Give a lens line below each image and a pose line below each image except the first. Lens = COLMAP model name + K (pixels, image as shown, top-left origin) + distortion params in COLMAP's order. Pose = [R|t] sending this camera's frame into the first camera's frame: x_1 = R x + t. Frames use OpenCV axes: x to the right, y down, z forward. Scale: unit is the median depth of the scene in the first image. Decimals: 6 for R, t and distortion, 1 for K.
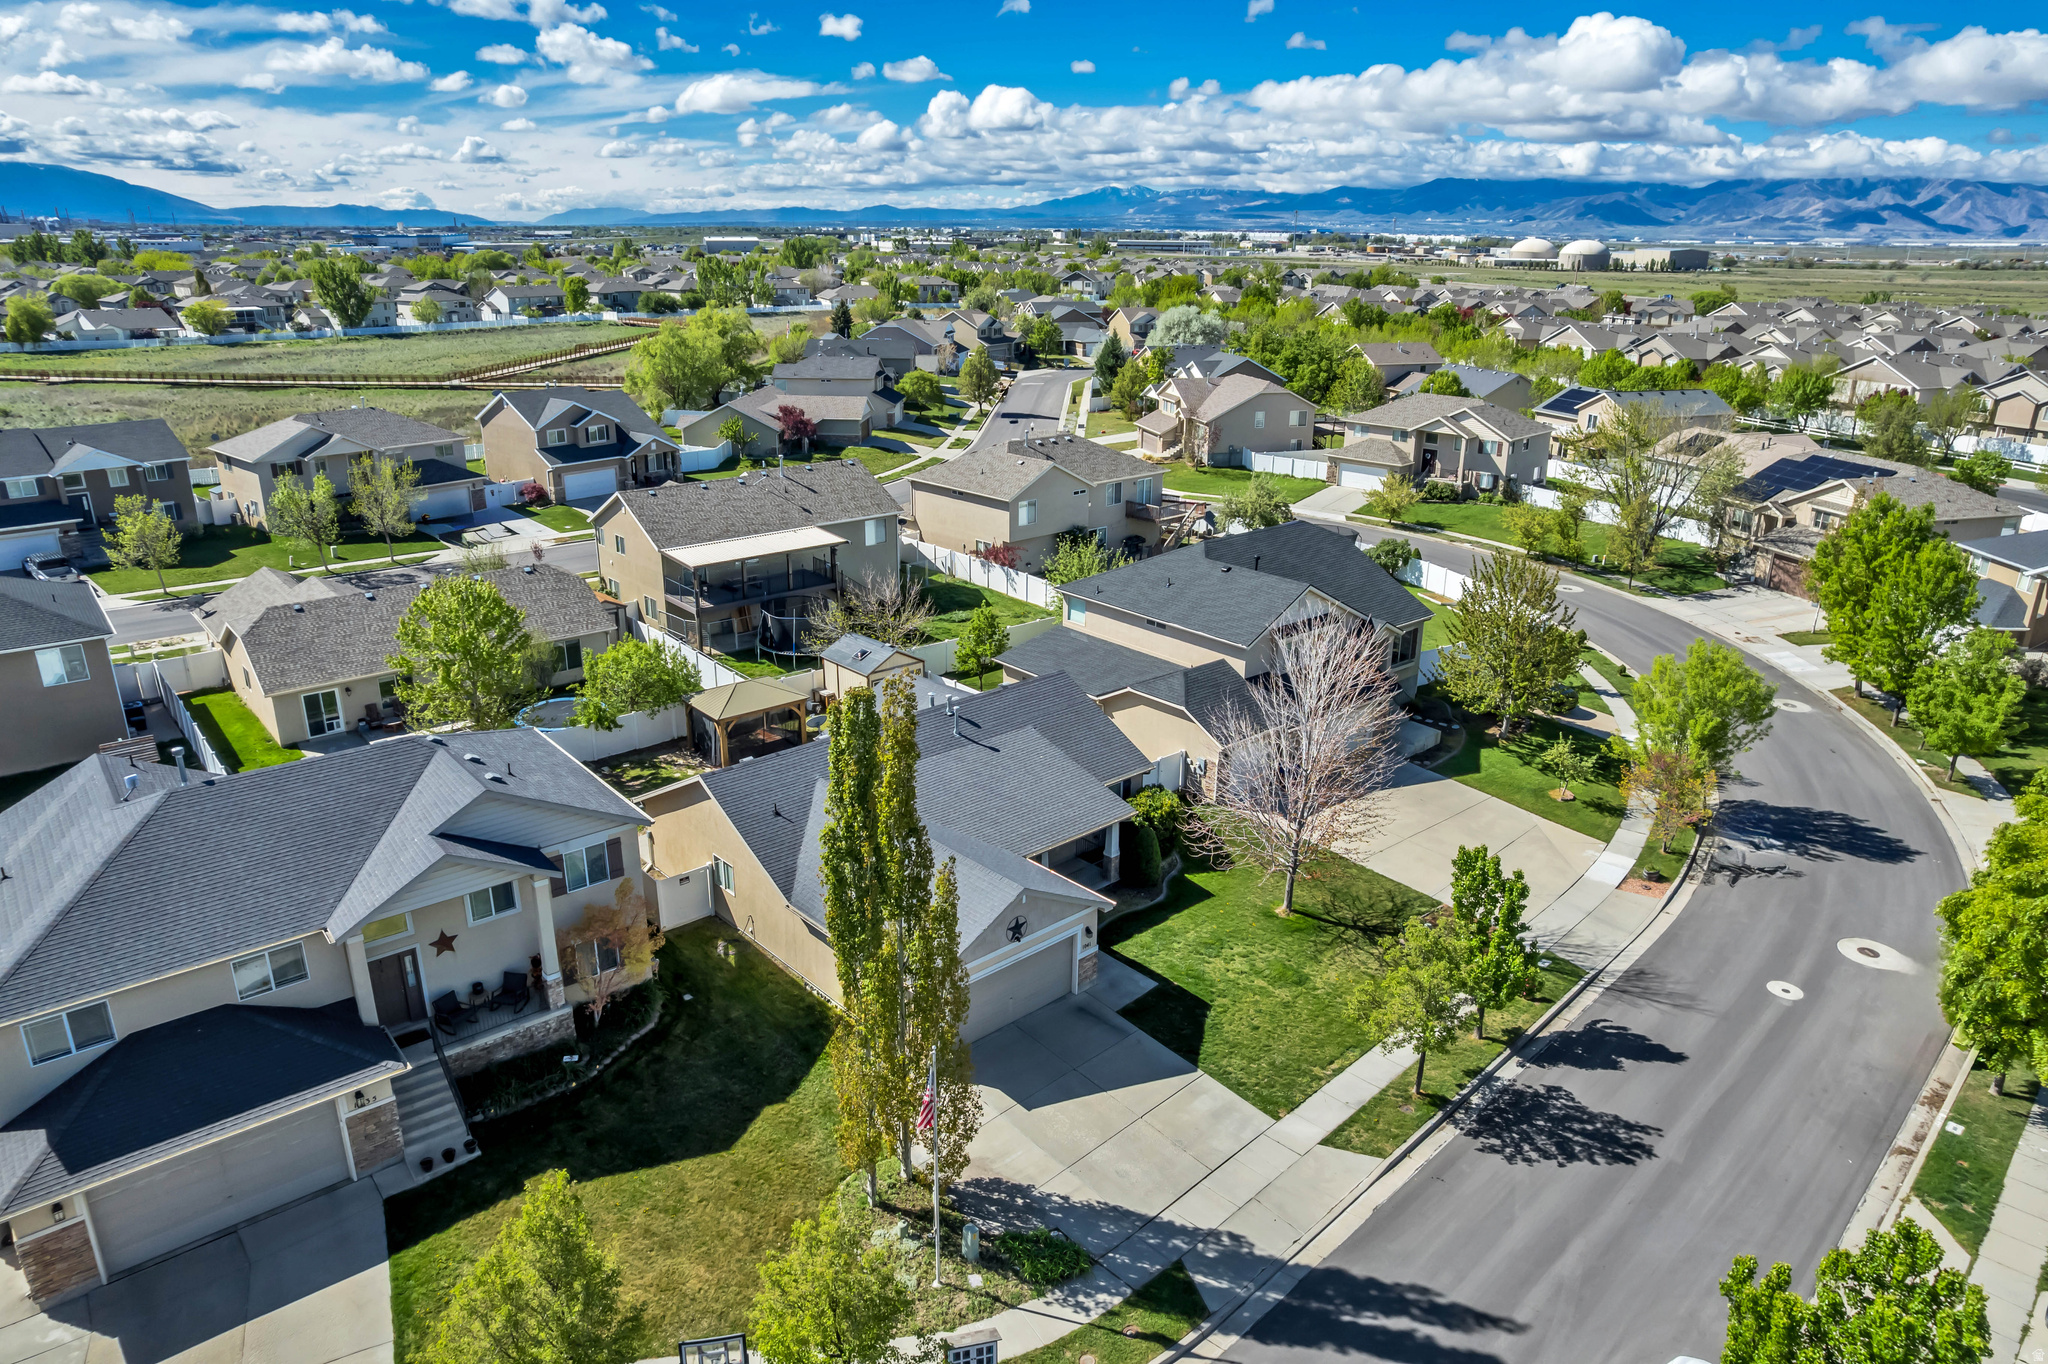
lens RADIAL K [[1307.9, 0, 1035.6], [0, 1307.9, 672.9], [0, 0, 1]] dist [-0.077855, 0.070316]
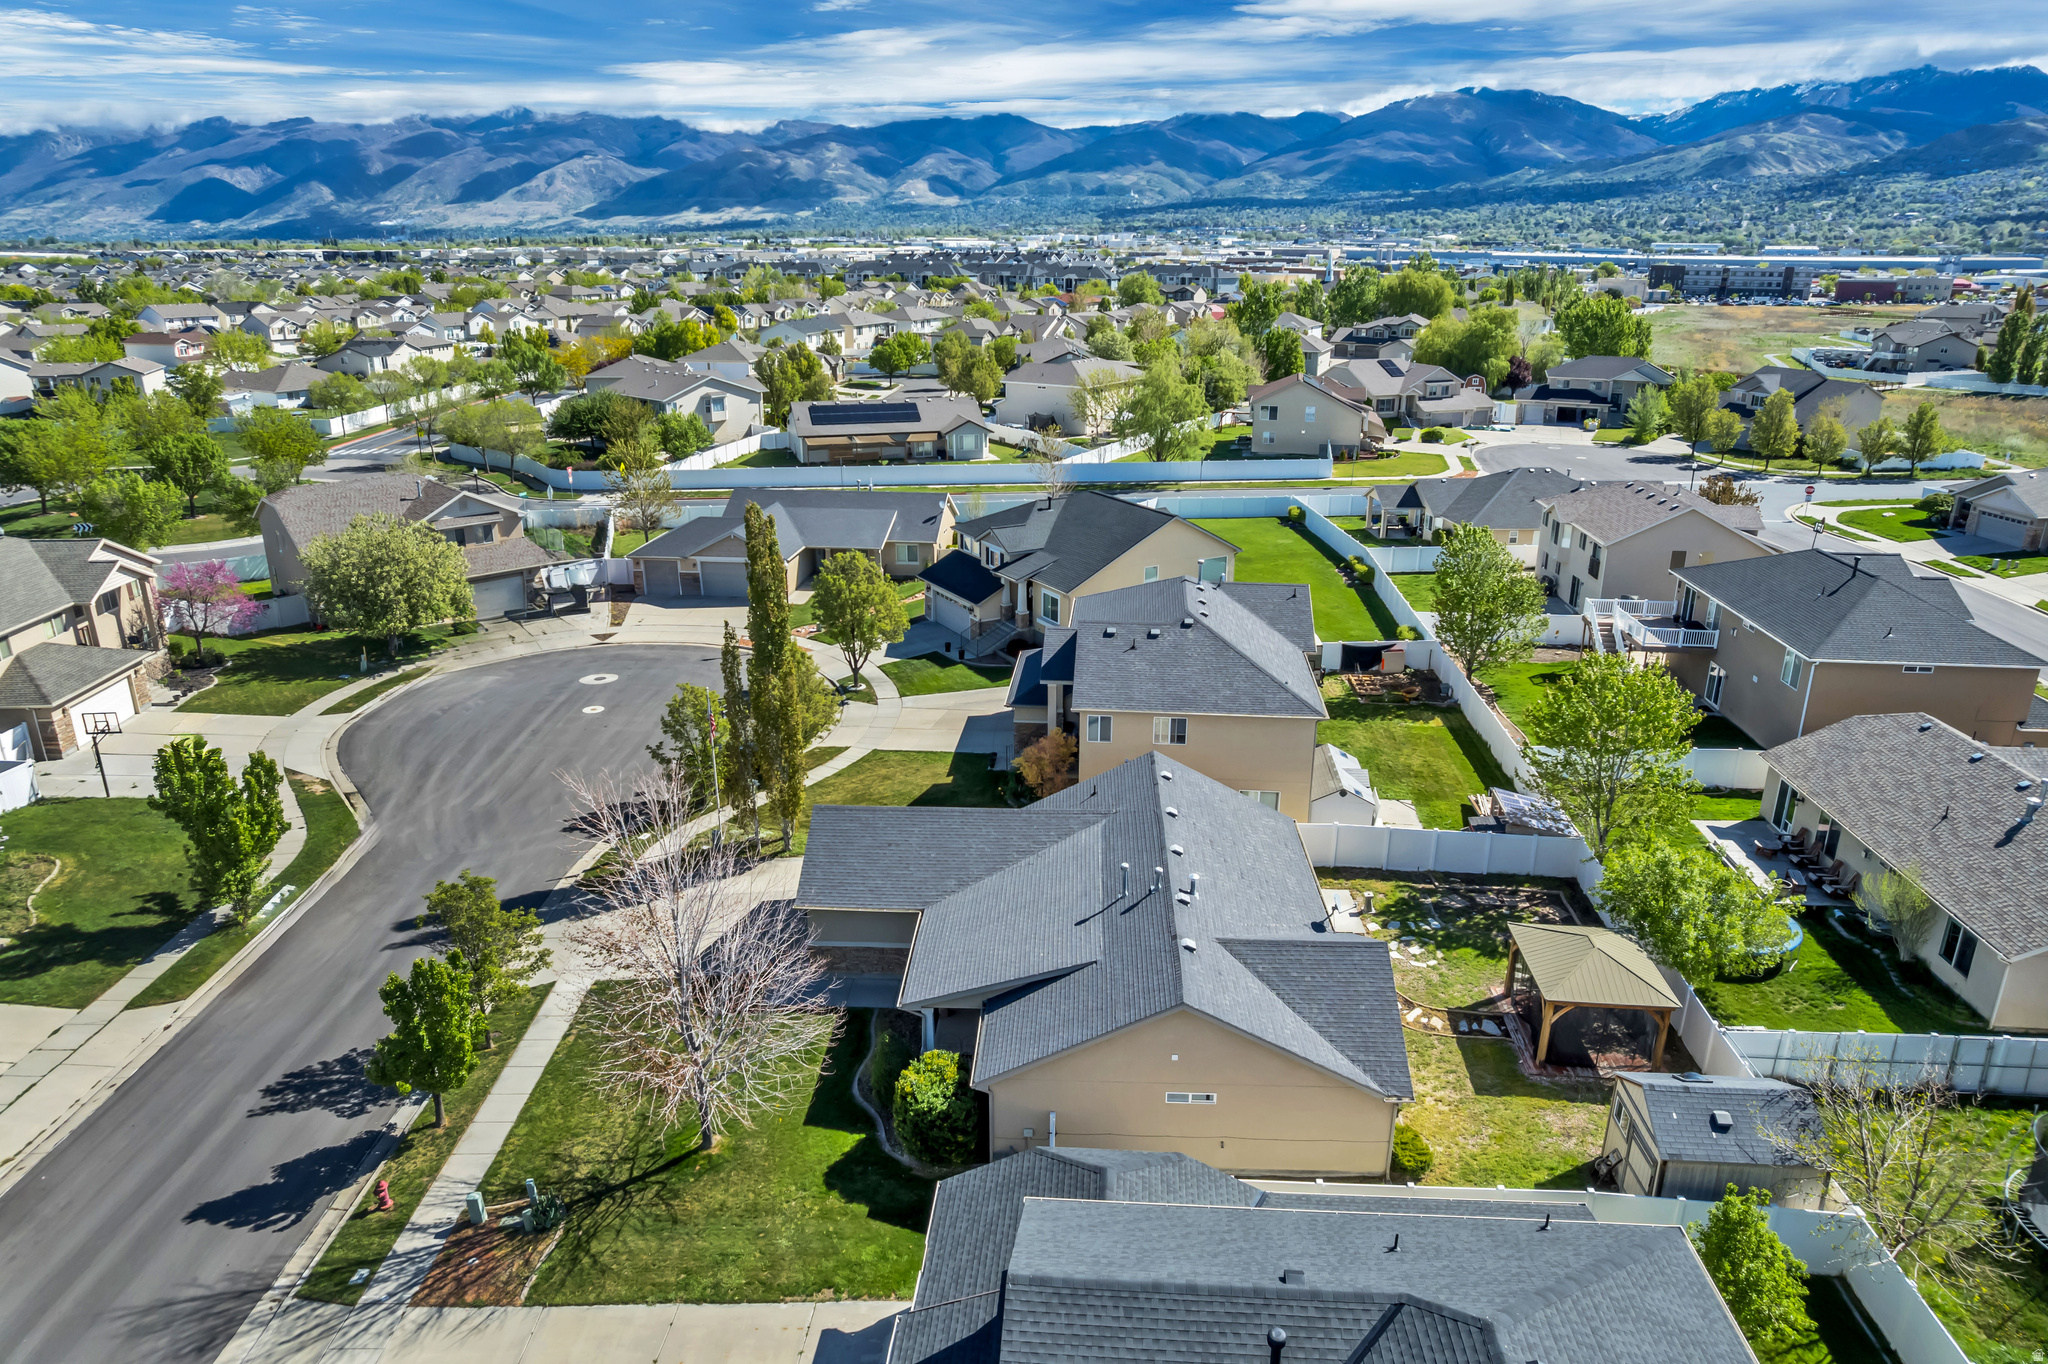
lens RADIAL K [[1307.9, 0, 1032.9], [0, 1307.9, 671.3], [0, 0, 1]] dist [-0.077855, 0.070316]
pose [[-0.705093, 0.210909, -0.677024, 0.497668], [-0.240982, 0.826656, 0.508496, -0.466177], [0.666912, 0.521687, -0.532044, 1.336576]]
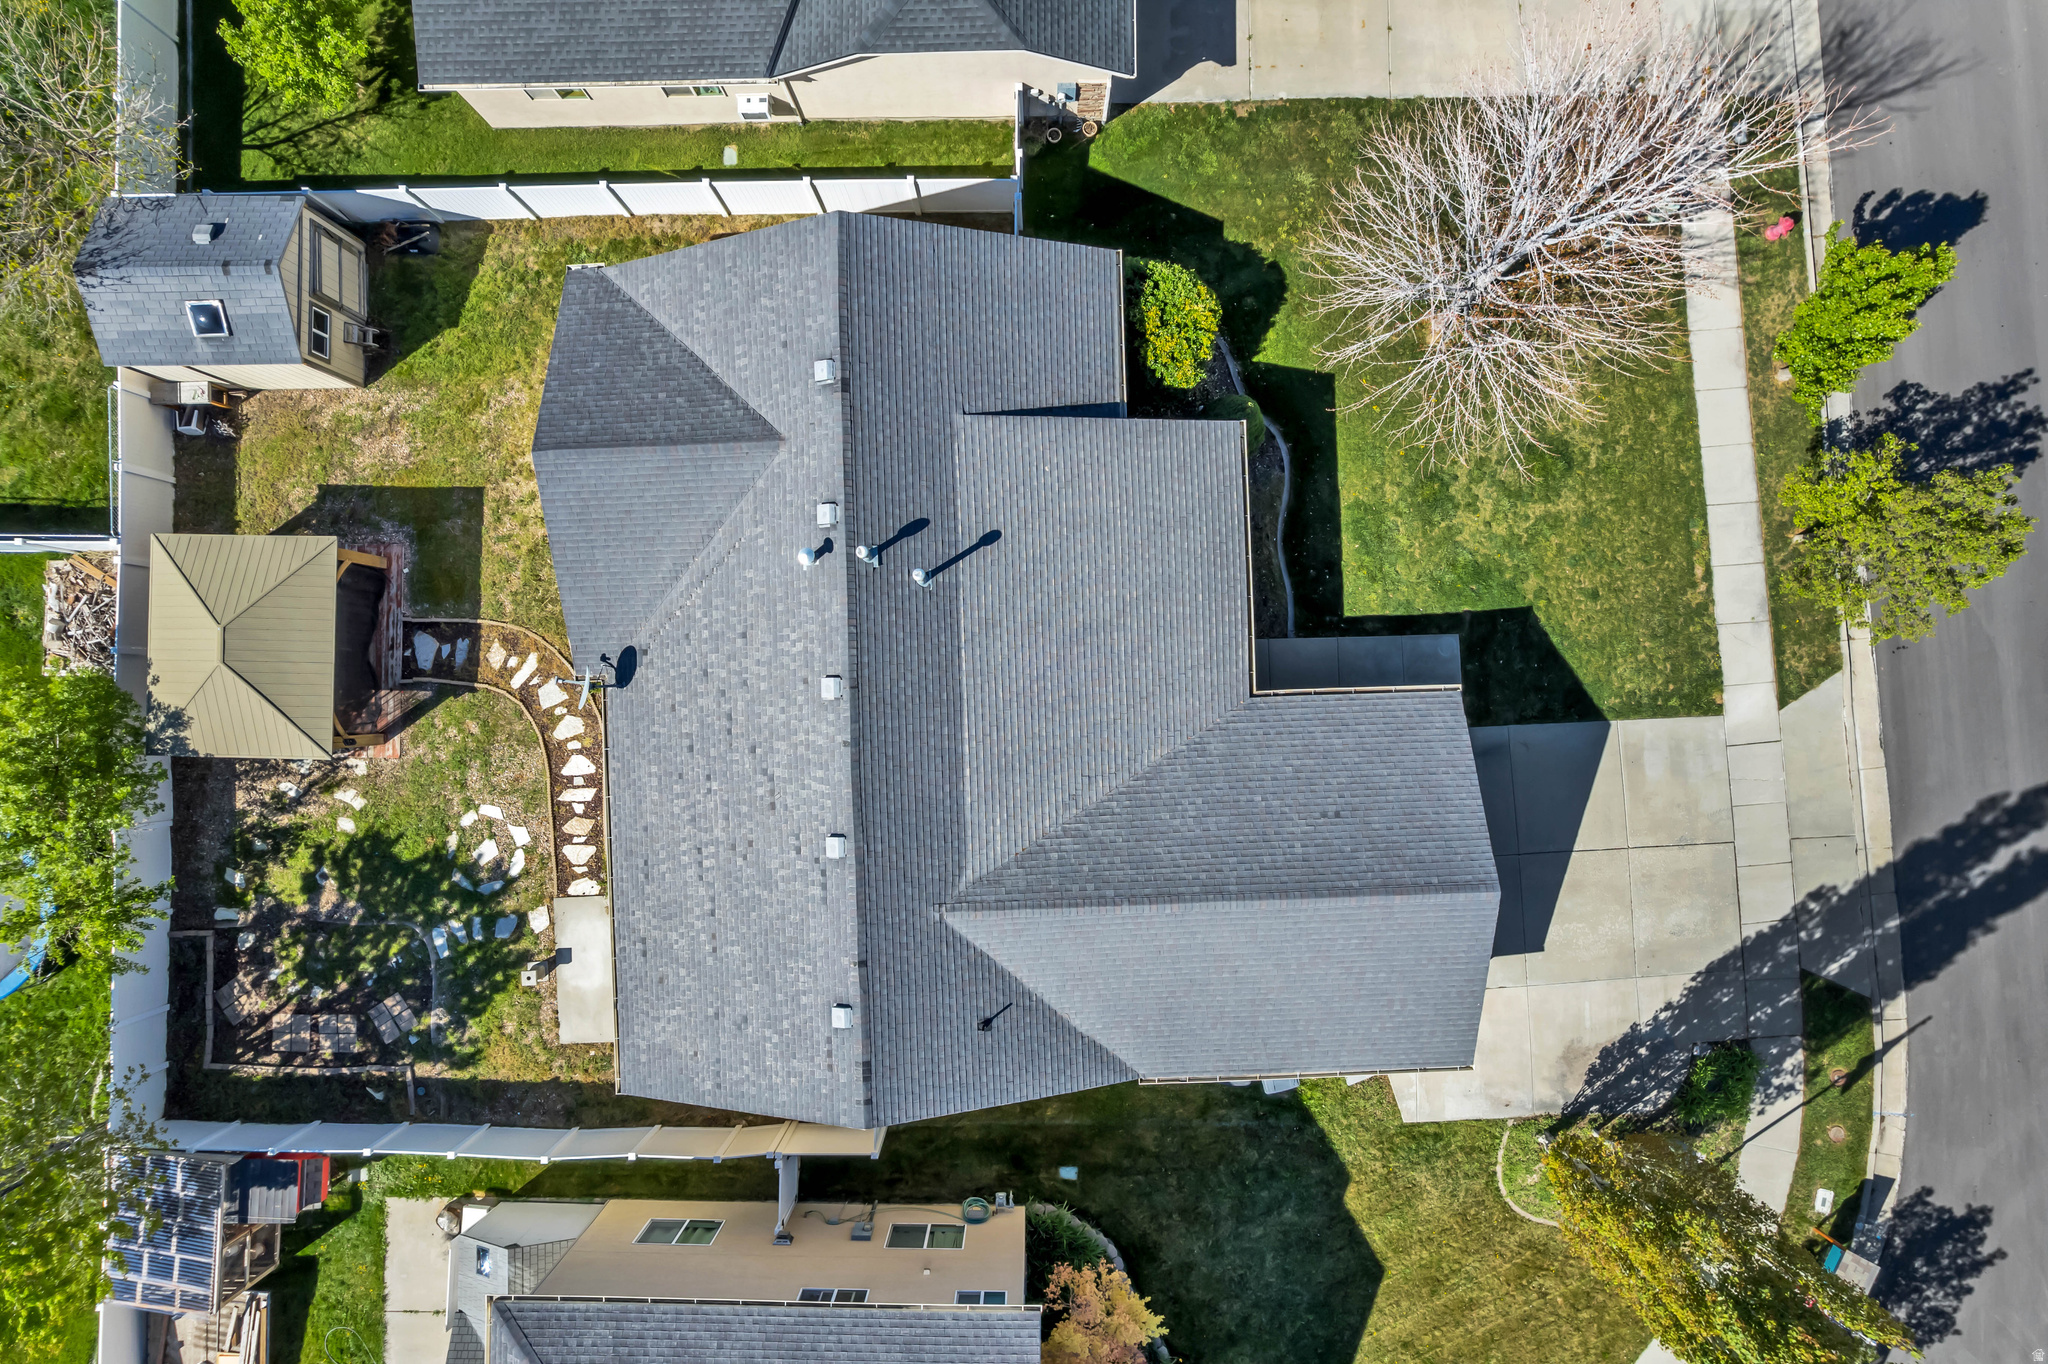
lens RADIAL K [[1307.9, 0, 1027.7], [0, 1307.9, 677.4], [0, 0, 1]] dist [-0.077855, 0.070316]
pose [[0.651031, -0.759037, -0.004689, -0.061441], [0.256672, 0.214327, 0.942435, -0.410377], [-0.714338, -0.614758, 0.334357, 0.795528]]
